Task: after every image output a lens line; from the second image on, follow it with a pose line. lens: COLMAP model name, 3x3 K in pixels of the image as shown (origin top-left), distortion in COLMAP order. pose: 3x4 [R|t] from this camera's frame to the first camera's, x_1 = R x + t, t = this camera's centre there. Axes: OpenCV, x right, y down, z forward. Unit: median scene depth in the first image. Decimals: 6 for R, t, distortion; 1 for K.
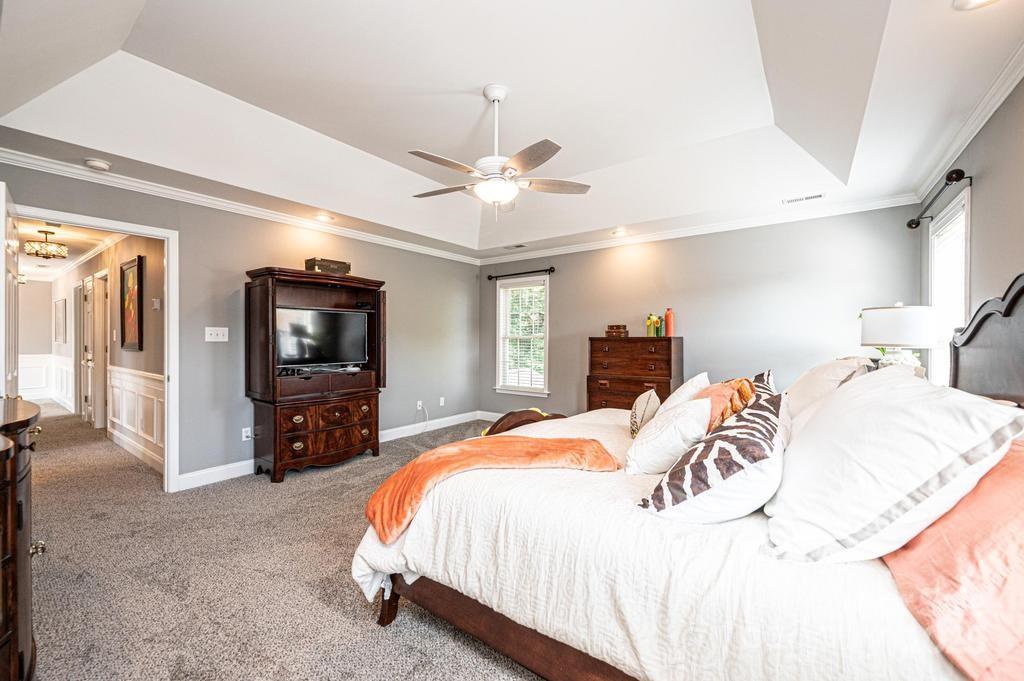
lens RADIAL K [[407.7, 0, 512.0], [0, 407.7, 340.5], [0, 0, 1]] dist [0.001914, 0.000324]
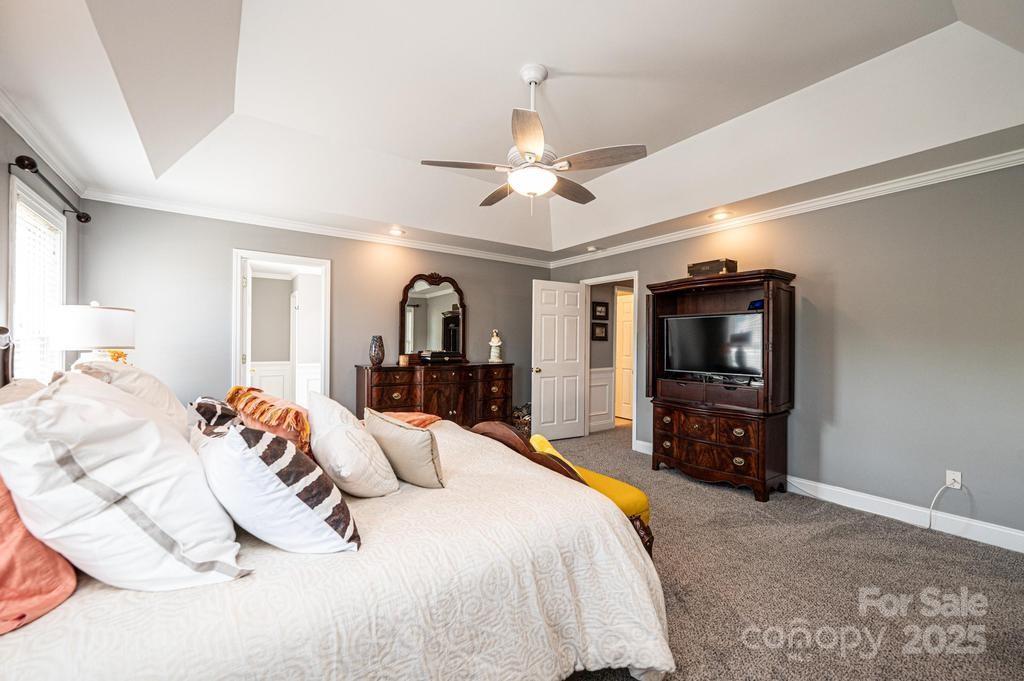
lens RADIAL K [[407.7, 0, 512.0], [0, 407.7, 340.5], [0, 0, 1]] dist [0.001914, 0.000324]
pose [[-0.312113, -0.013897, -0.949943, 0.594276], [-0.018140, 0.999798, -0.008666, 0.000927], [0.949872, 0.014528, -0.312302, 0.891184]]
